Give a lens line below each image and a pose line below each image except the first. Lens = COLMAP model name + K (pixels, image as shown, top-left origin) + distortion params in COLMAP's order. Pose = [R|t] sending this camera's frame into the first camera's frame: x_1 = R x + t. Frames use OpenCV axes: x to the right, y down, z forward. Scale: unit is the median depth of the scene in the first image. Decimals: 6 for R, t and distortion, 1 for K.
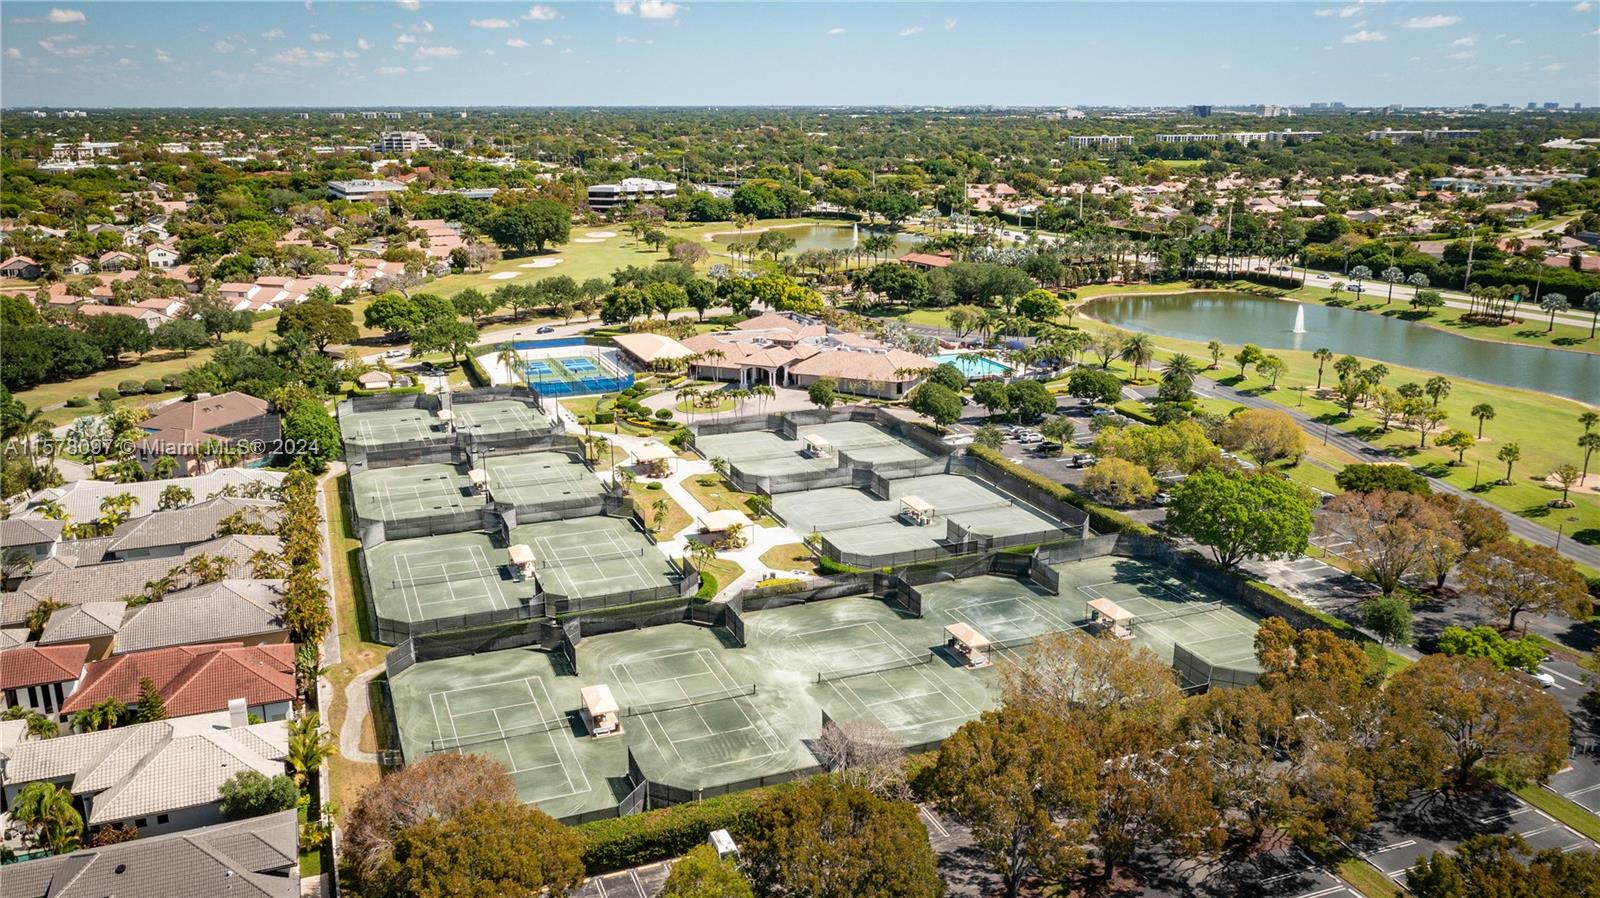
lens RADIAL K [[1274.5, 0, 789.6], [0, 1274.5, 450.1], [0, 0, 1]] dist [-0.031965, 0.073439]
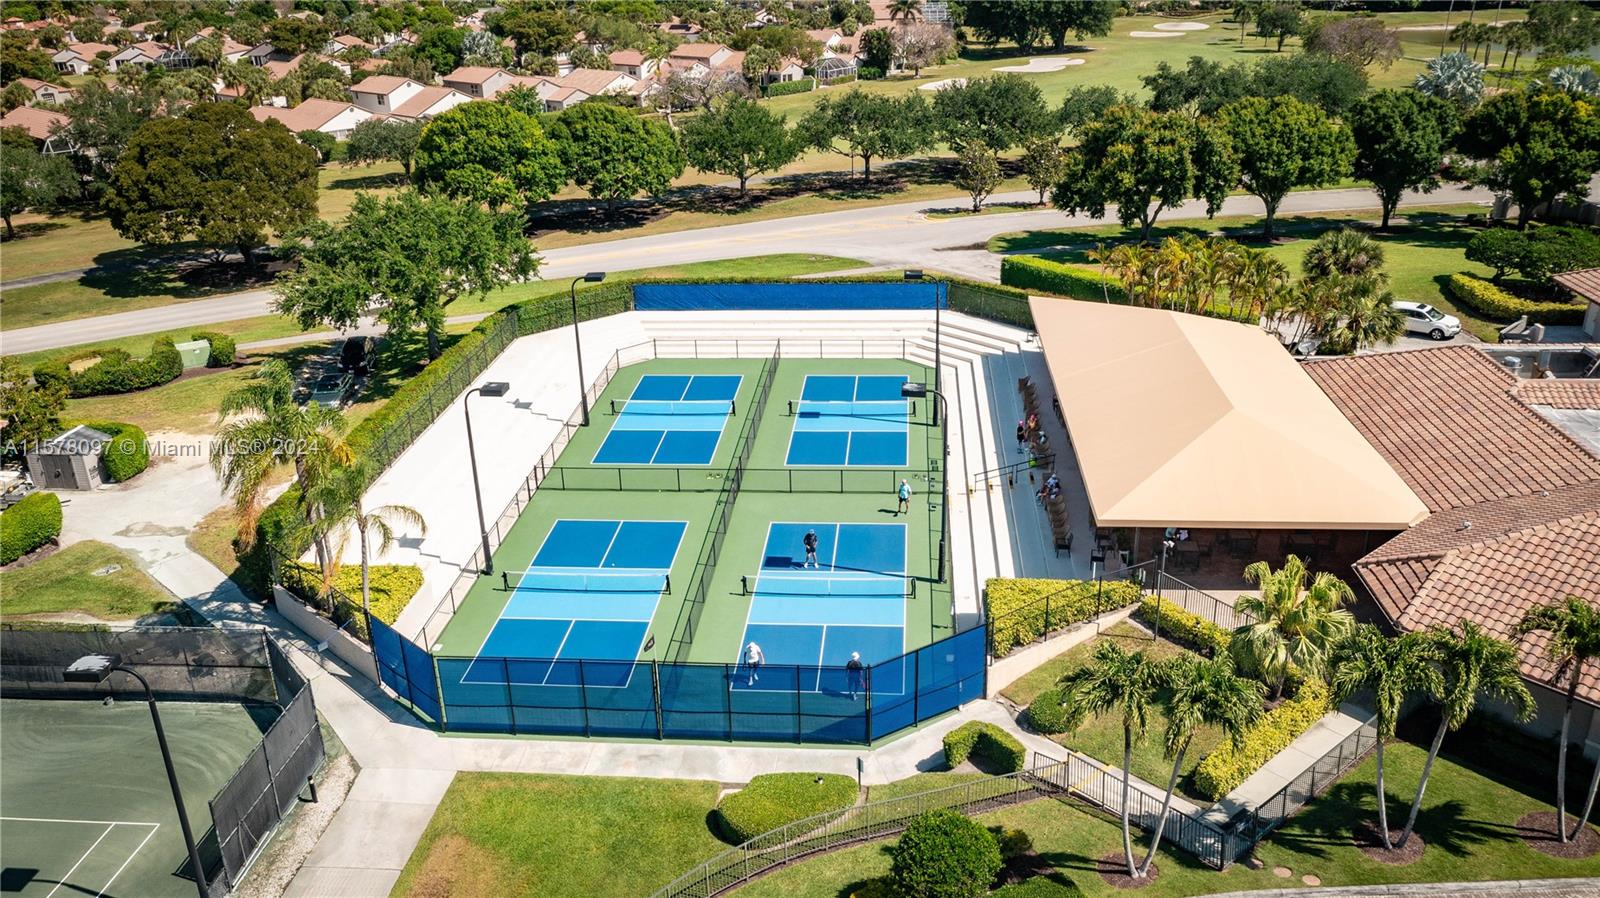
lens RADIAL K [[1274.5, 0, 789.6], [0, 1274.5, 450.1], [0, 0, 1]] dist [-0.031965, 0.073439]
pose [[0.896277, 0.146099, -0.418738, -0.063029], [-0.092698, 0.985040, 0.145271, -0.079694], [0.433698, -0.091387, 0.896412, 0.655345]]
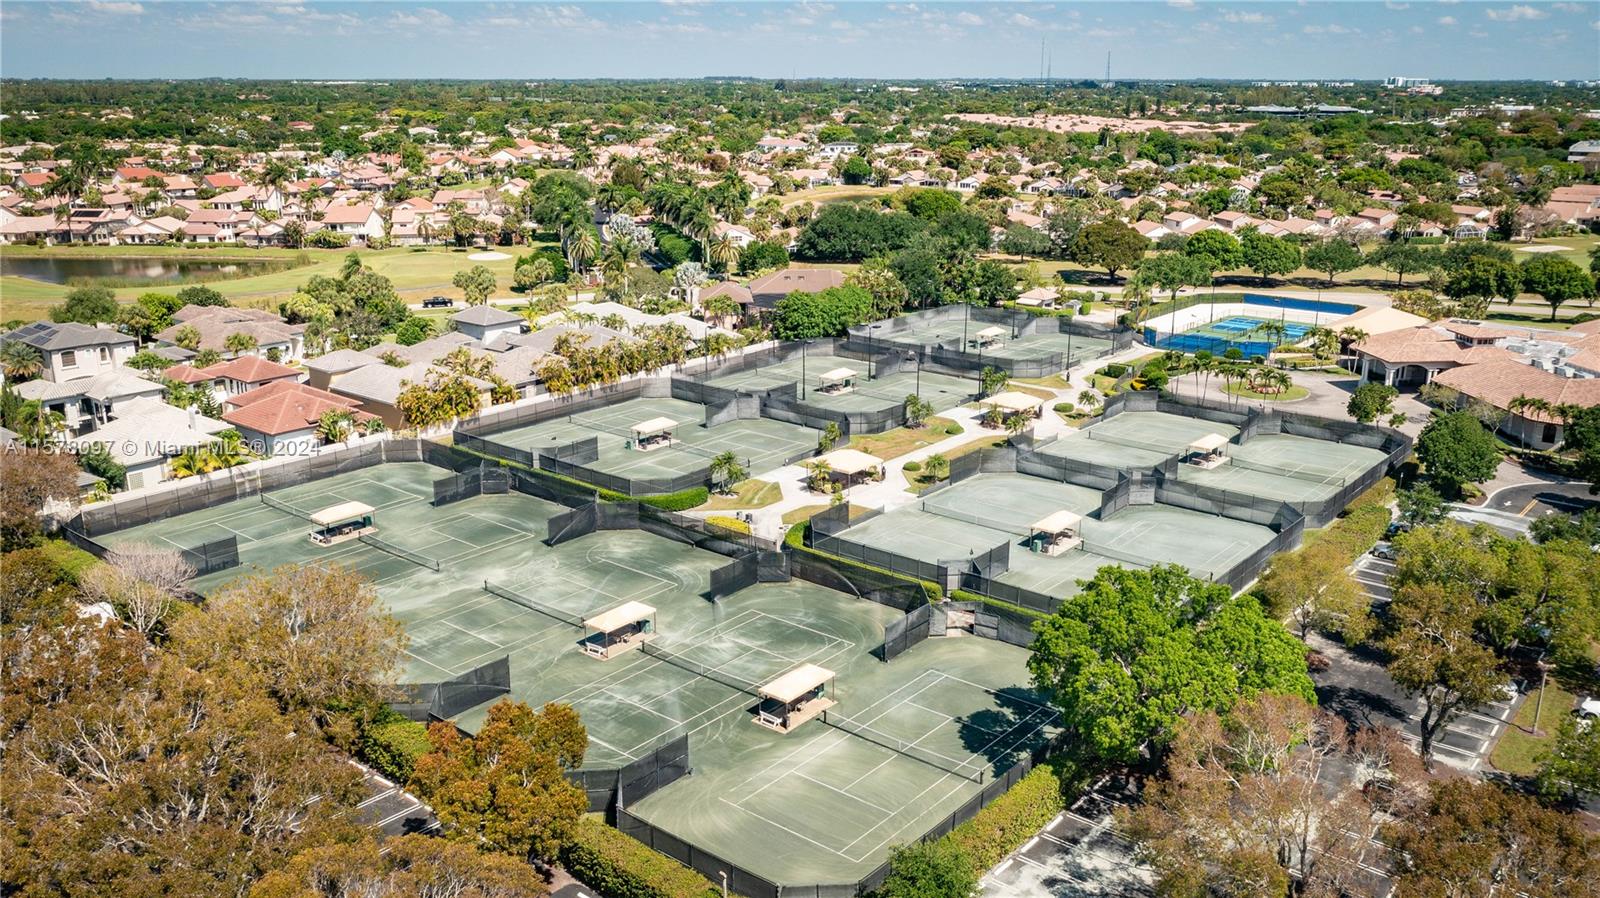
lens RADIAL K [[1274.5, 0, 789.6], [0, 1274.5, 450.1], [0, 0, 1]] dist [-0.031965, 0.073439]
pose [[0.484093, 0.250260, -0.838465, 0.316126], [-0.235216, 0.960176, 0.150784, -0.034181], [0.842809, 0.124227, 0.523679, 0.269754]]
